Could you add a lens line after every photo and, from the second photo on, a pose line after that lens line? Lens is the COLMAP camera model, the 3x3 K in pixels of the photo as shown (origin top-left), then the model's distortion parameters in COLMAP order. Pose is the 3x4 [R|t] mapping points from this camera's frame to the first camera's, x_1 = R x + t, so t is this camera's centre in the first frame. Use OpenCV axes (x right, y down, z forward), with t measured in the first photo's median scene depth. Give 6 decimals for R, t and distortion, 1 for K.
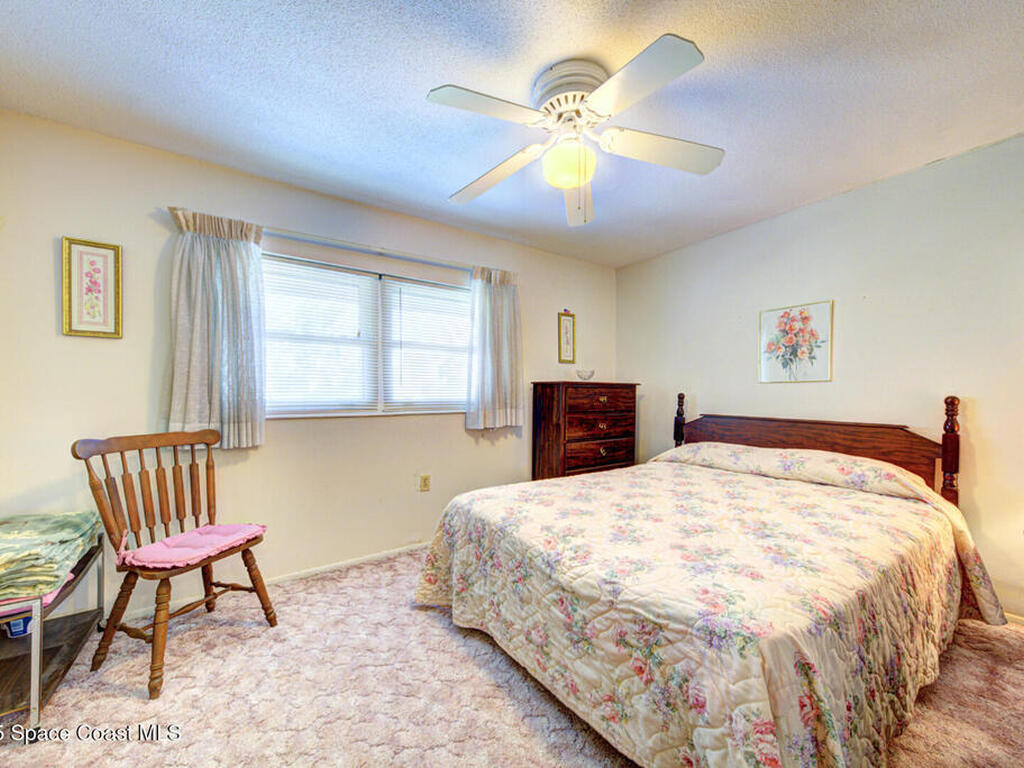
lens RADIAL K [[395.1, 0, 510.6], [0, 395.1, 388.4], [0, 0, 1]] dist [0.017017, -0.001683]
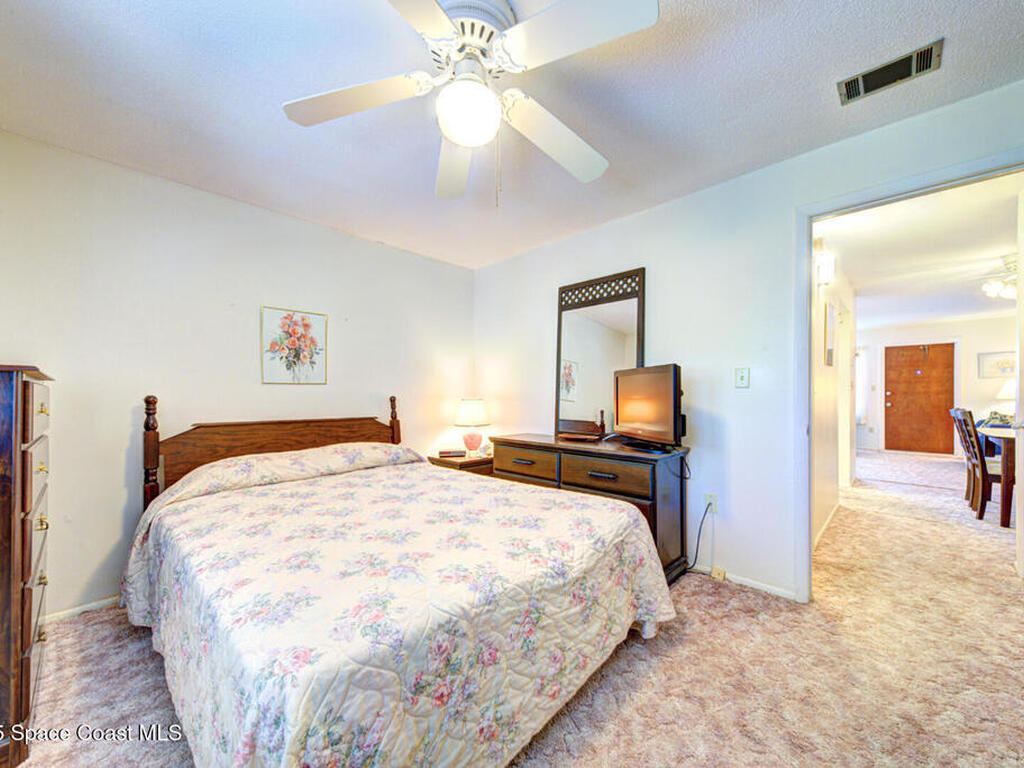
lens RADIAL K [[395.1, 0, 509.3], [0, 395.1, 387.7], [0, 0, 1]] dist [0.017017, -0.001683]
pose [[-0.197398, 0.015325, 0.980204, -0.454616], [-0.006091, 0.999839, -0.016858, 0.008502], [-0.980304, -0.009298, -0.197273, 0.730725]]
